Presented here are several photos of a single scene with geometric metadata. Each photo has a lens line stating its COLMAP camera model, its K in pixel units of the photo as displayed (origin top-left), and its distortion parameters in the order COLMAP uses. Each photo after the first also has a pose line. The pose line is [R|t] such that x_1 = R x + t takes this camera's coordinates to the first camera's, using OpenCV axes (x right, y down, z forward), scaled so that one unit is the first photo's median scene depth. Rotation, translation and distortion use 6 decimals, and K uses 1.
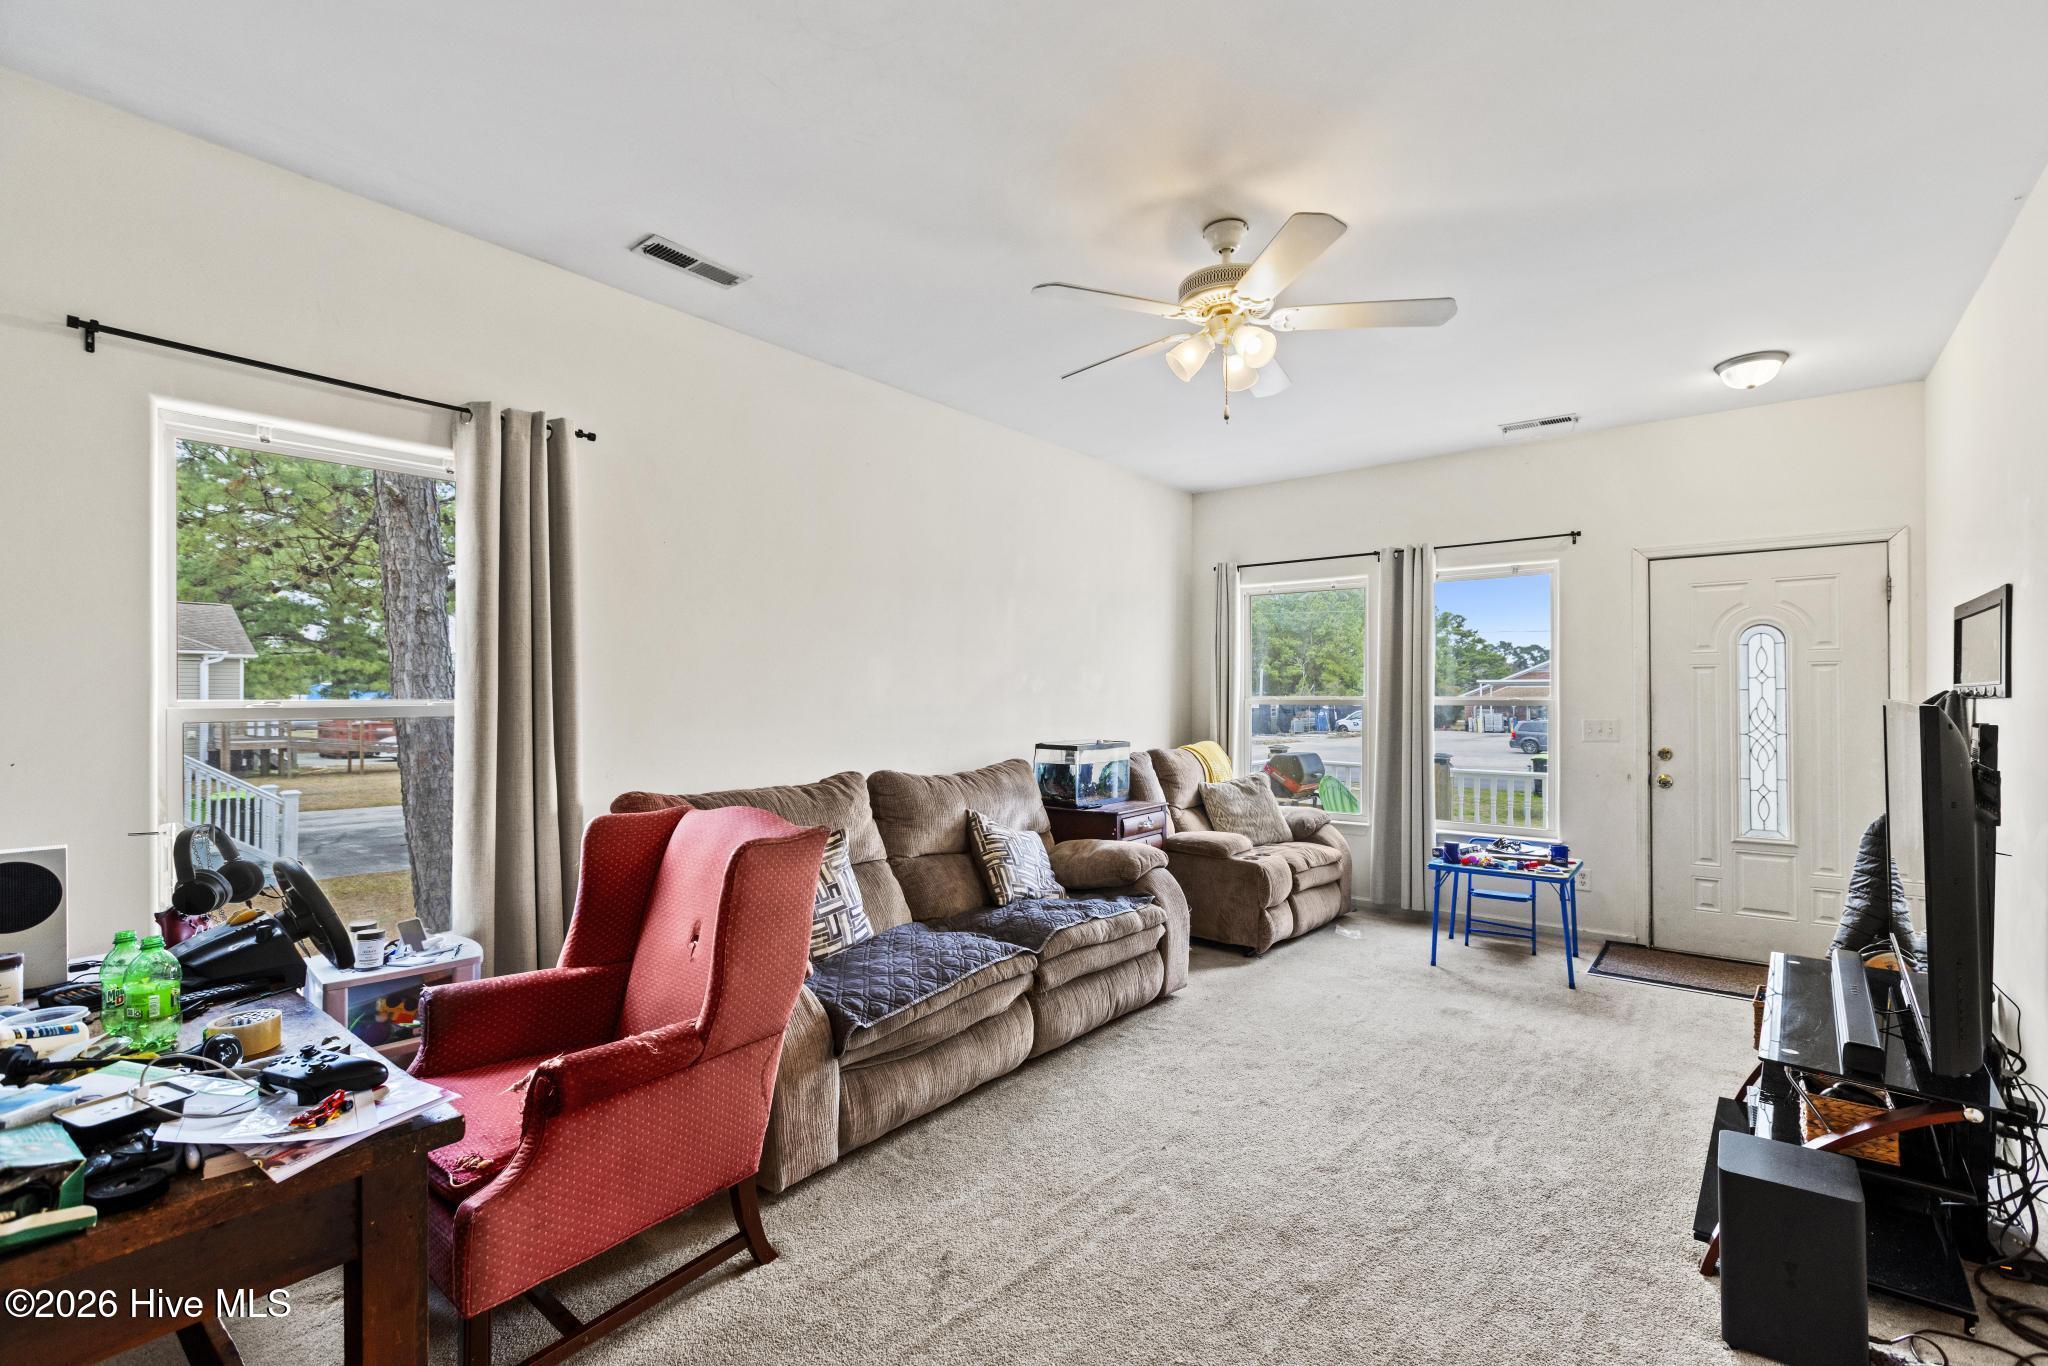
lens RADIAL K [[909.3, 0, 1026.8], [0, 909.3, 688.1], [0, 0, 1]] dist [0.002540, -0.000706]
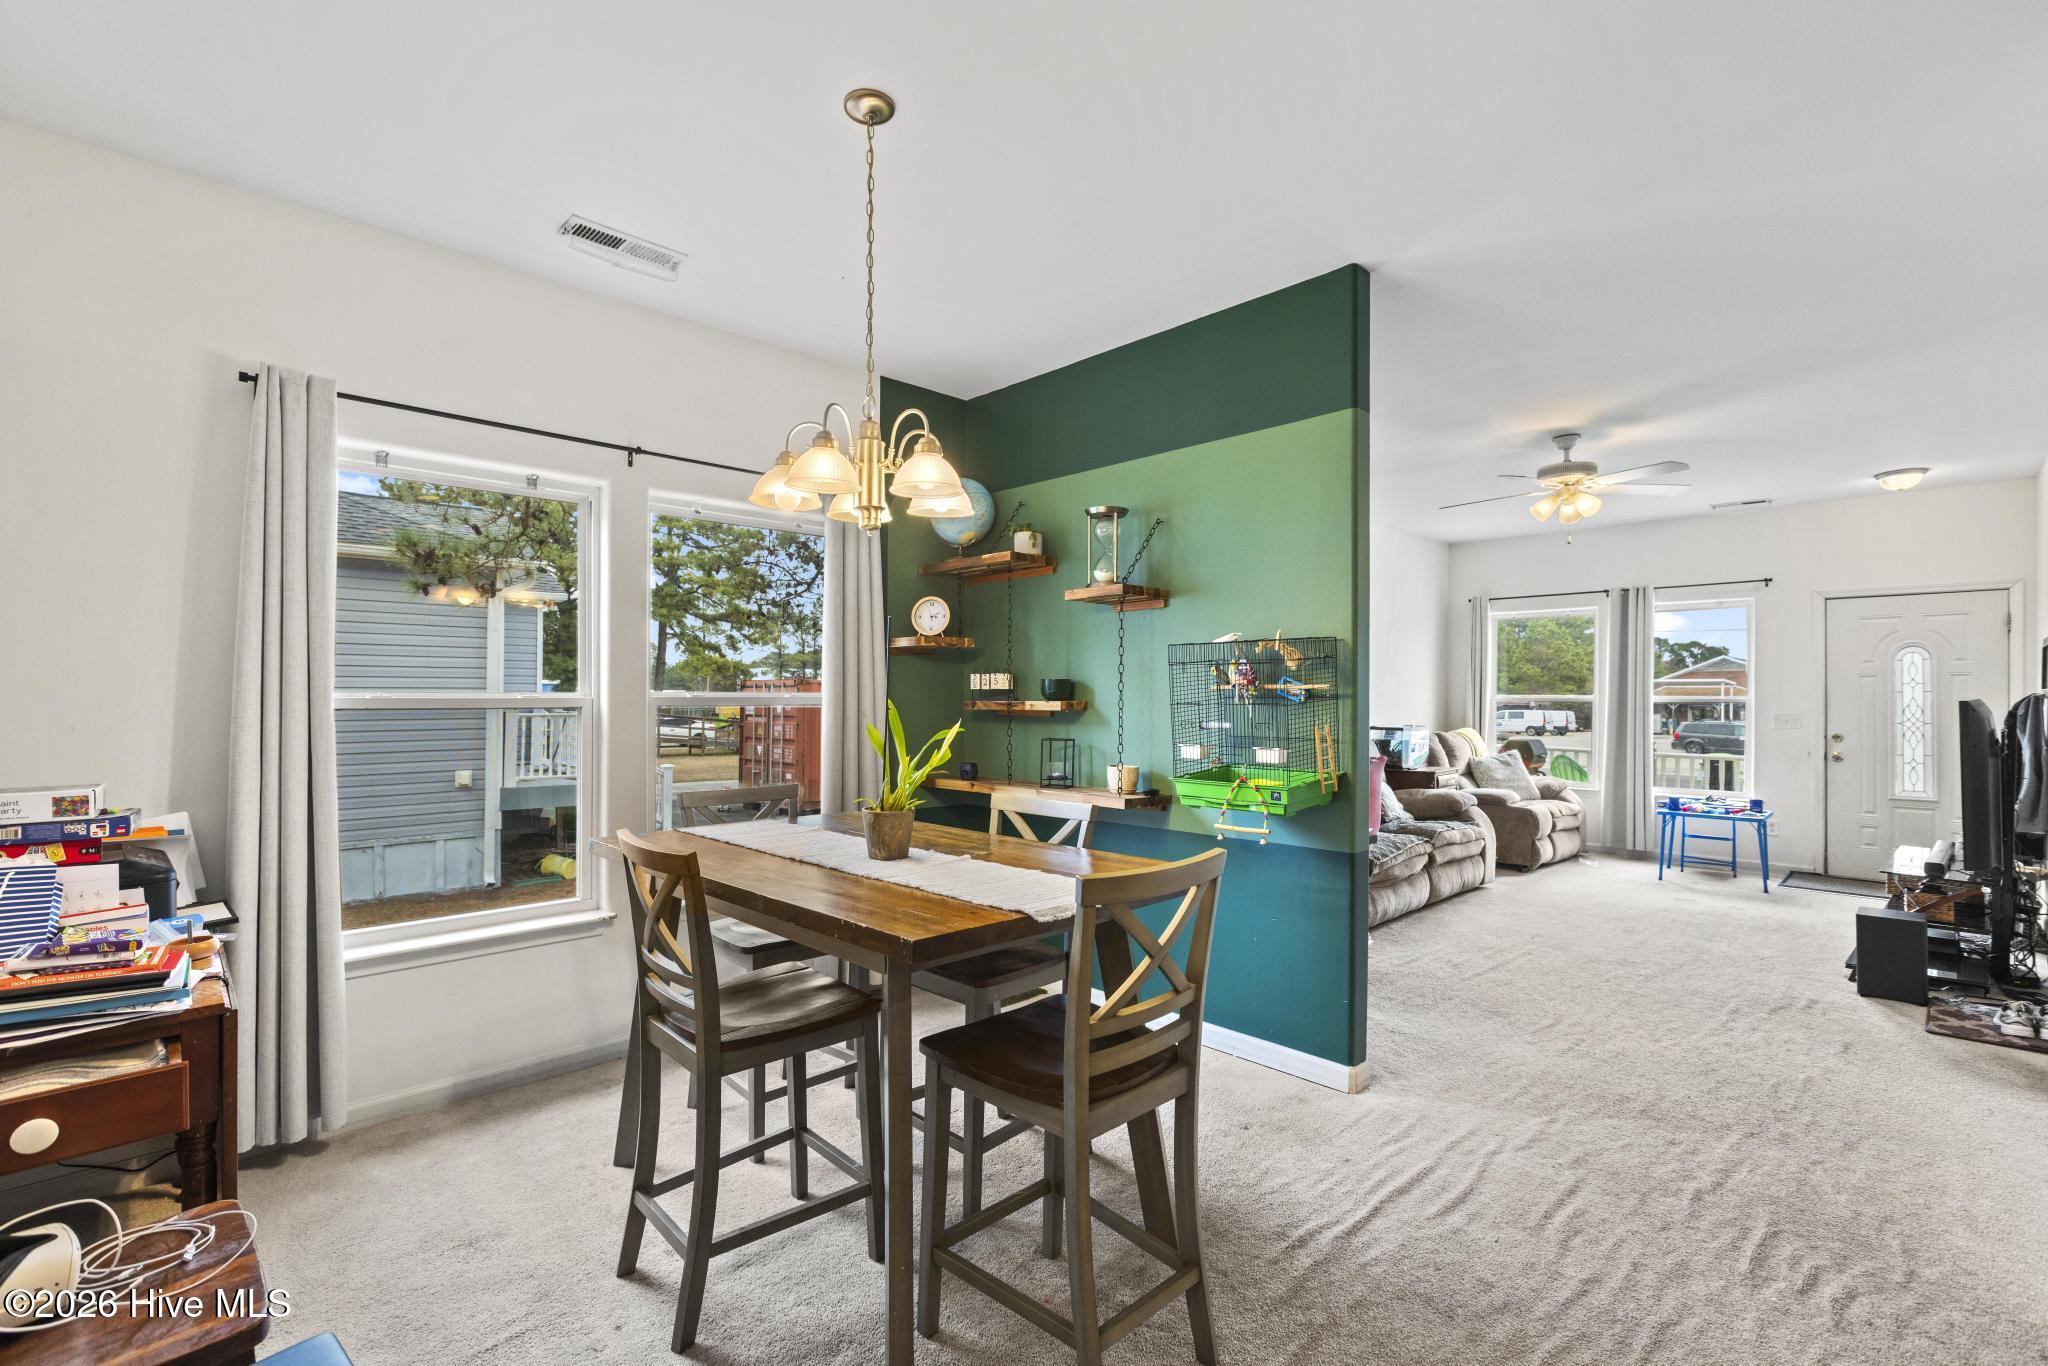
lens RADIAL K [[909.3, 0, 1023.7], [0, 909.3, 686.1], [0, 0, 1]] dist [0.002540, -0.000706]
pose [[0.992002, 0.004472, -0.126142, -0.380477], [-0.004407, 0.999990, 0.000797, -0.002731], [0.126144, -0.000234, 0.992012, -0.571734]]
